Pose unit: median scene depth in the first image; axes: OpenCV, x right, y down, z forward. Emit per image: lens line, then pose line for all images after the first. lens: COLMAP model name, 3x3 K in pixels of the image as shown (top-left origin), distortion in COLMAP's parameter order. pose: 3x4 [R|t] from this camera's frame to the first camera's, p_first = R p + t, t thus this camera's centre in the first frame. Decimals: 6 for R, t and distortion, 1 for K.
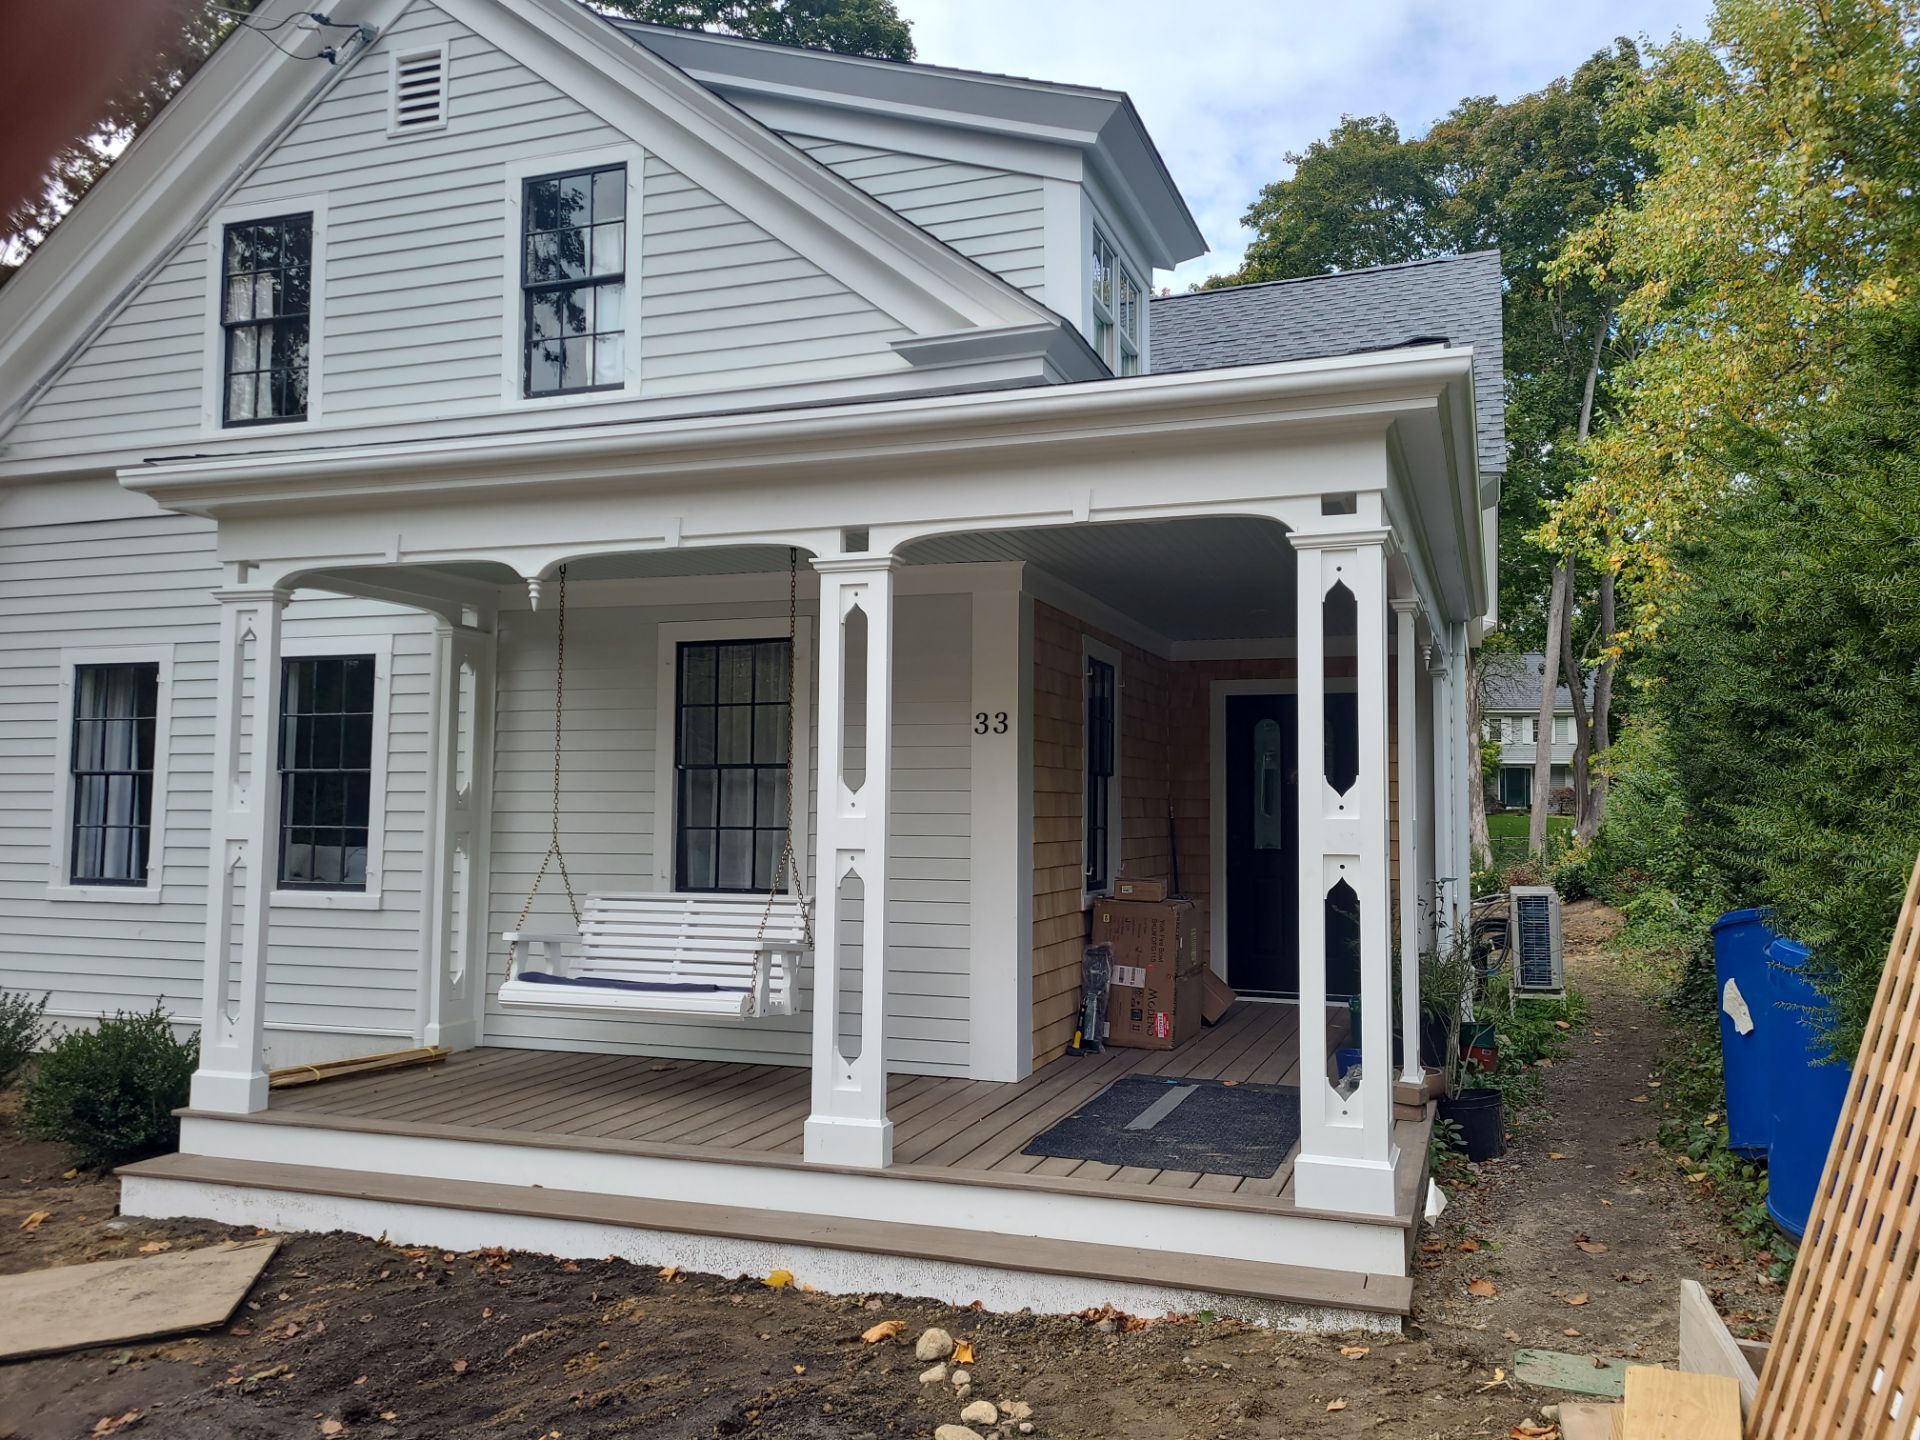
lens RADIAL K [[1438.3, 0, 997.2], [0, 1438.3, 717.4], [0, 0, 1]] dist [0.065529, -0.042495]
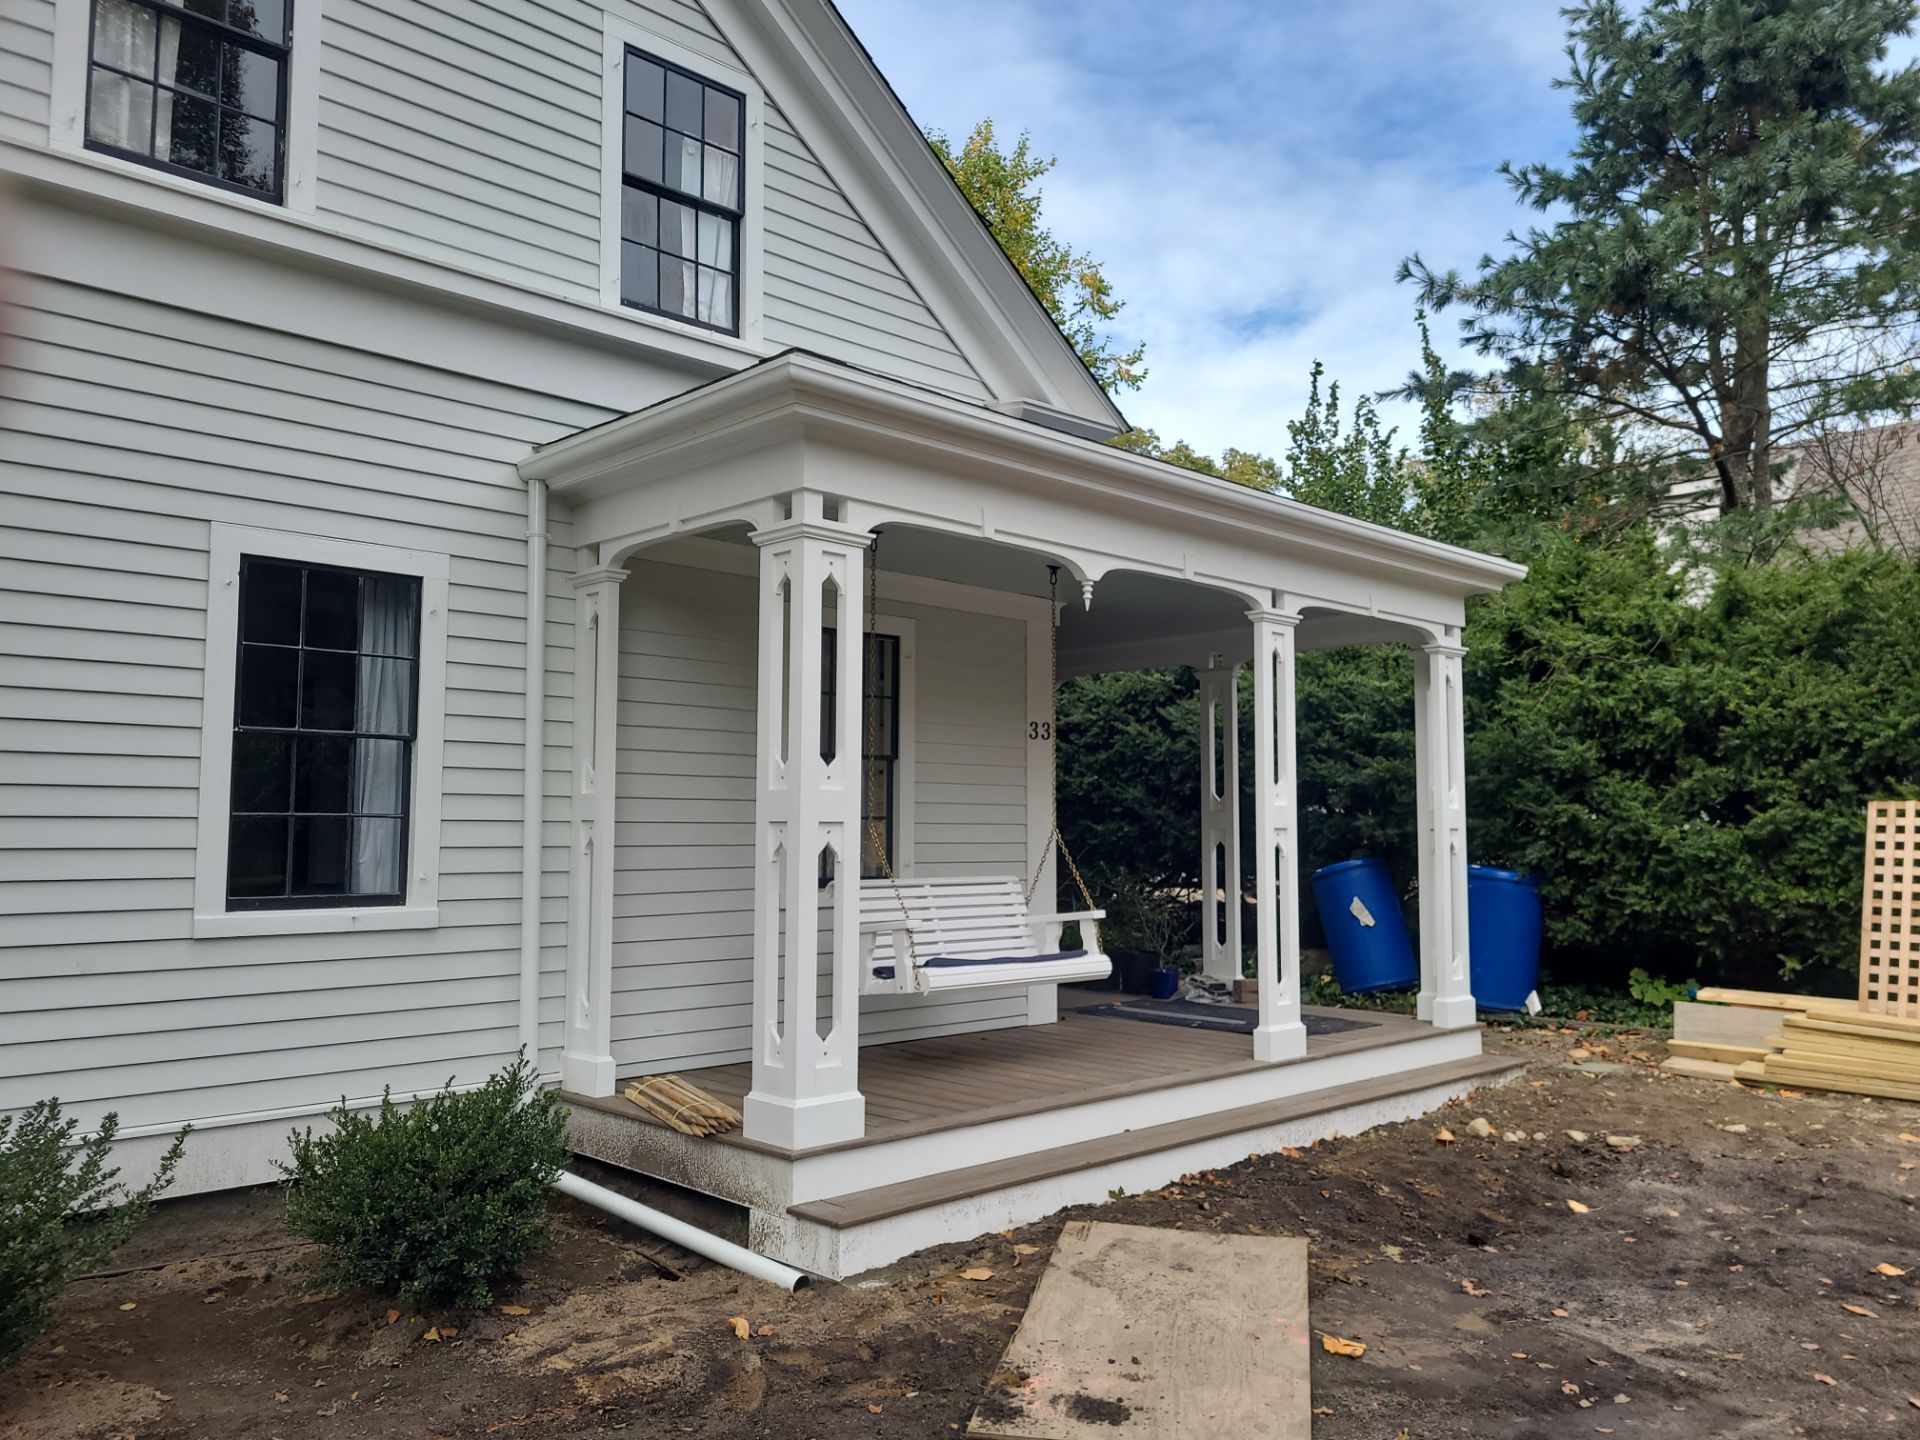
lens RADIAL K [[1438.3, 0, 997.2], [0, 1438.3, 717.4], [0, 0, 1]] dist [0.065529, -0.042495]
pose [[0.443432, 0.066640, 0.893827, -1.015739], [-0.059699, 0.997214, -0.044731, 0.045342], [-0.894318, -0.033525, 0.446175, 0.446151]]
